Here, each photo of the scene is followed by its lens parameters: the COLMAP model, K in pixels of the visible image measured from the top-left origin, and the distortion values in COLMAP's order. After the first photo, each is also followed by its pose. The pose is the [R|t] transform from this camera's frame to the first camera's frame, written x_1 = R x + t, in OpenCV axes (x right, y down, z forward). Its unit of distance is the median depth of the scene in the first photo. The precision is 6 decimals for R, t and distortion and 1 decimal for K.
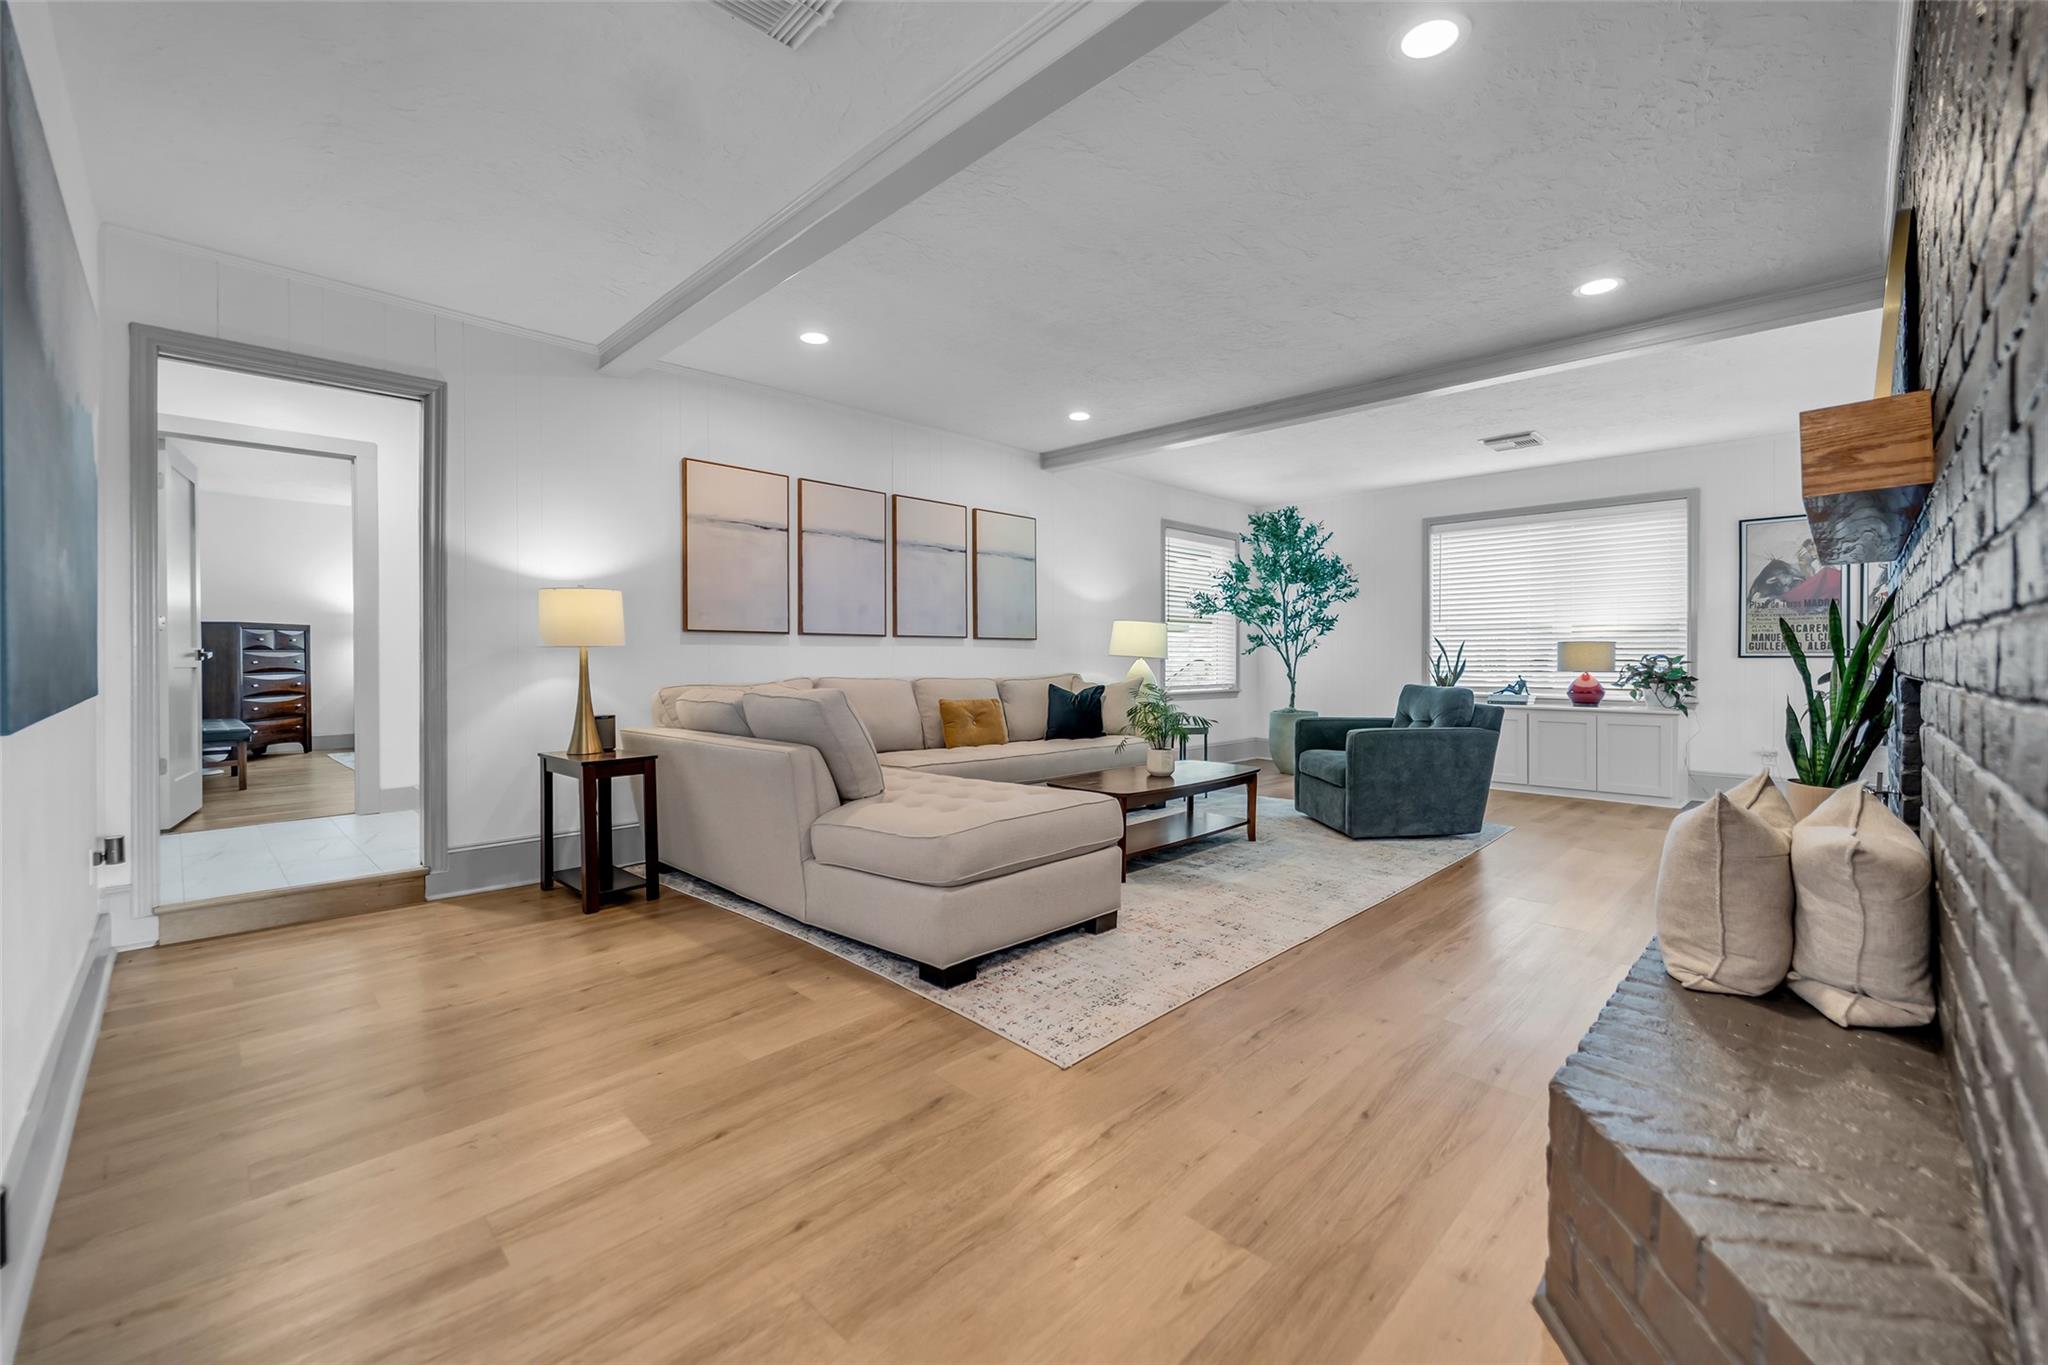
lens RADIAL K [[829.4, 0, 1017.4], [0, 829.4, 668.3], [0, 0, 1]] dist [0.002930, -0.000640]
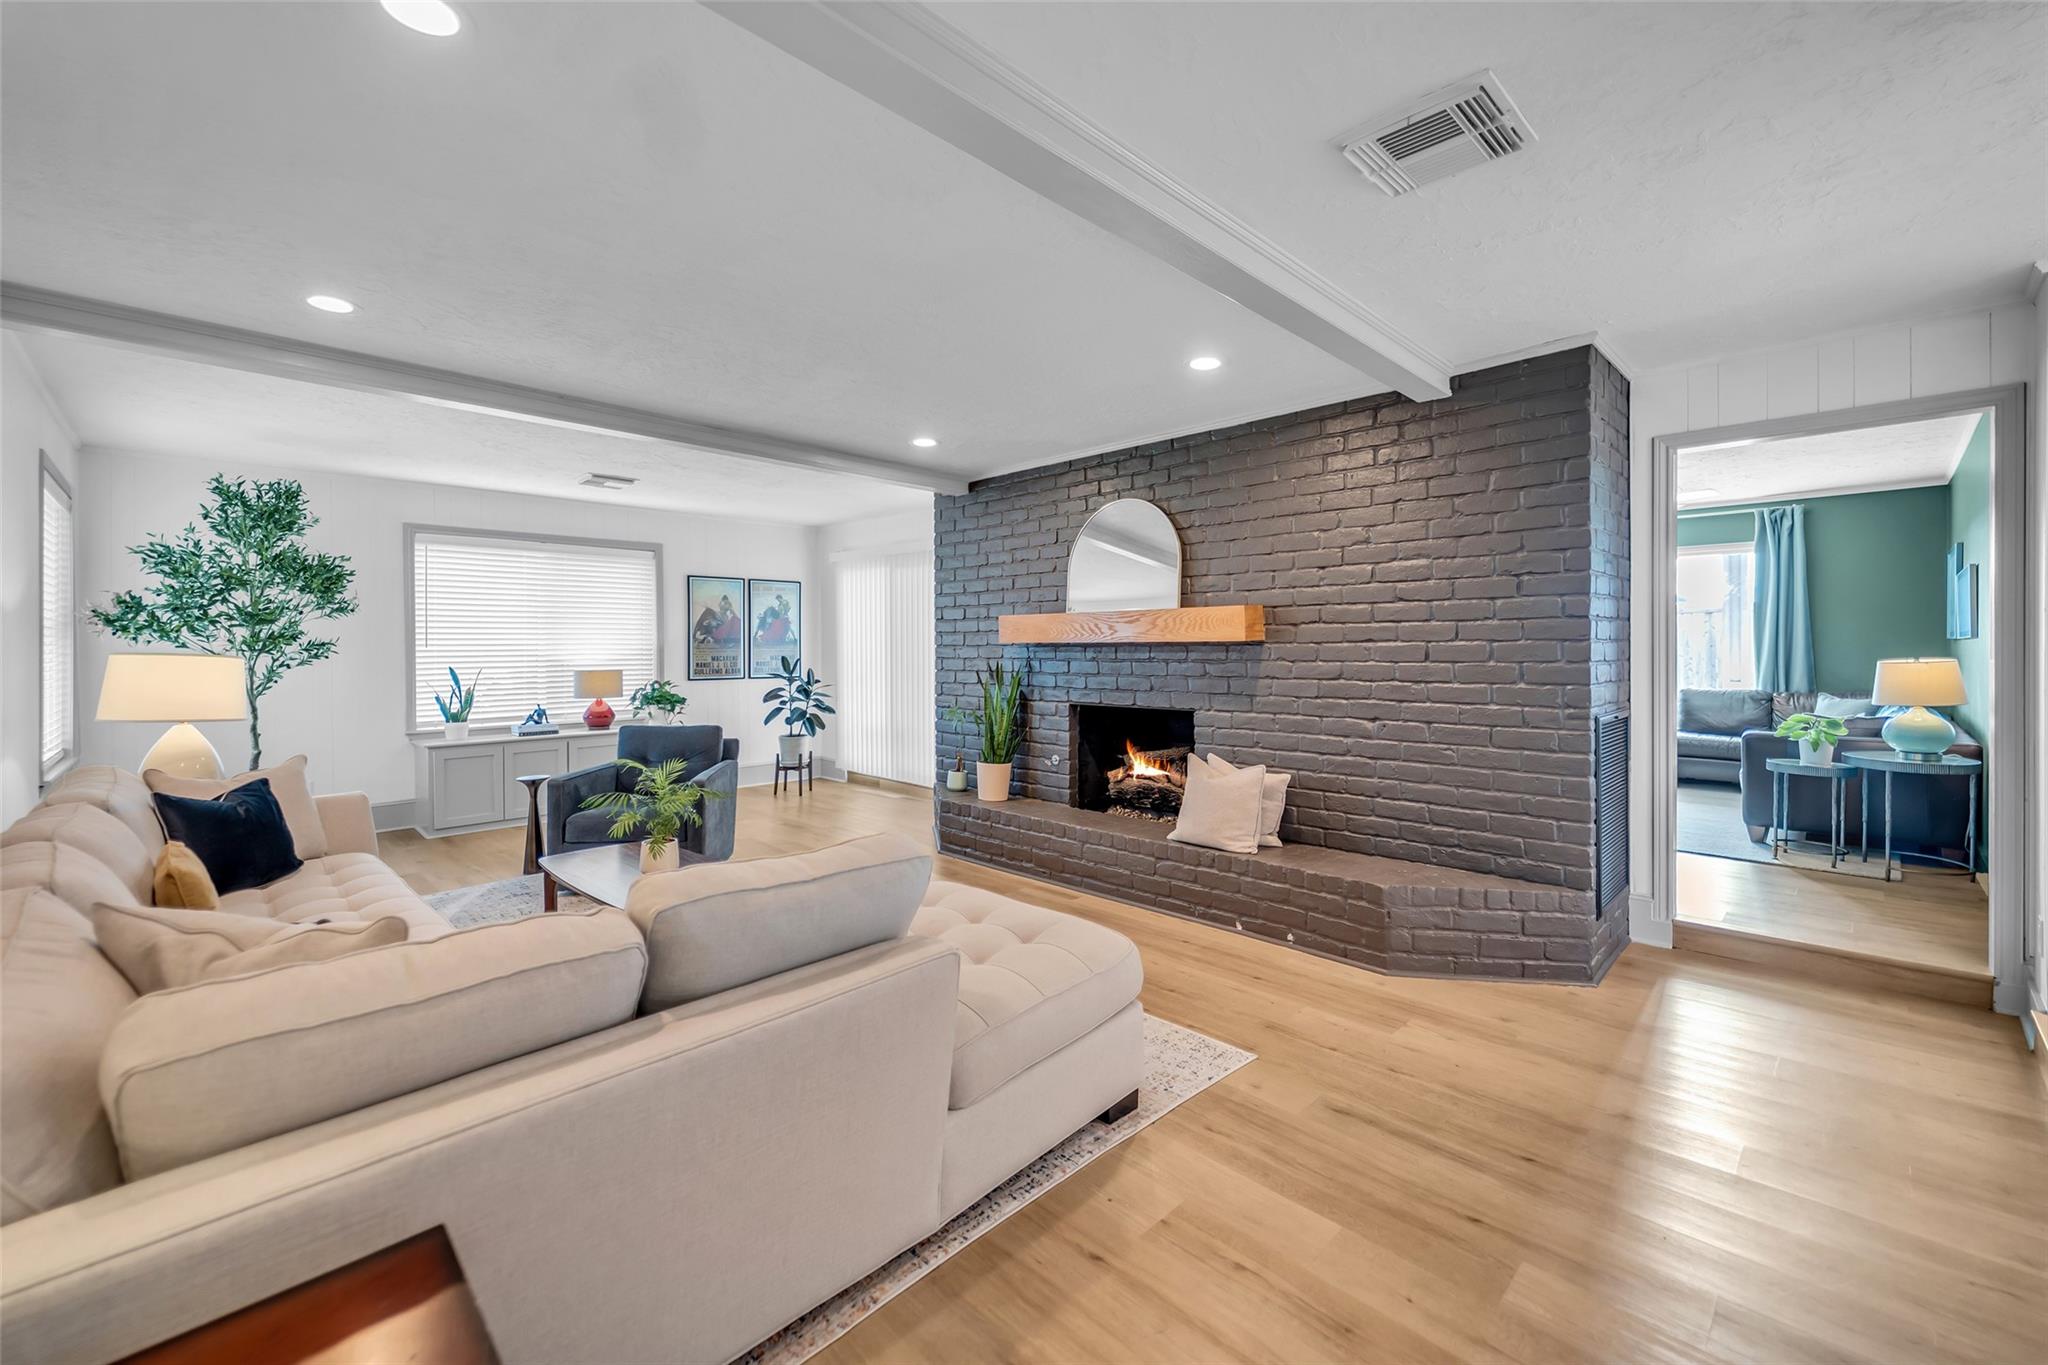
lens RADIAL K [[829.4, 0, 1017.4], [0, 829.4, 668.3], [0, 0, 1]] dist [0.002930, -0.000640]
pose [[0.008273, -0.021970, 0.999724, -0.532109], [0.015983, 0.999634, 0.021835, -0.065849], [-0.999838, 0.015798, 0.008622, 0.591816]]
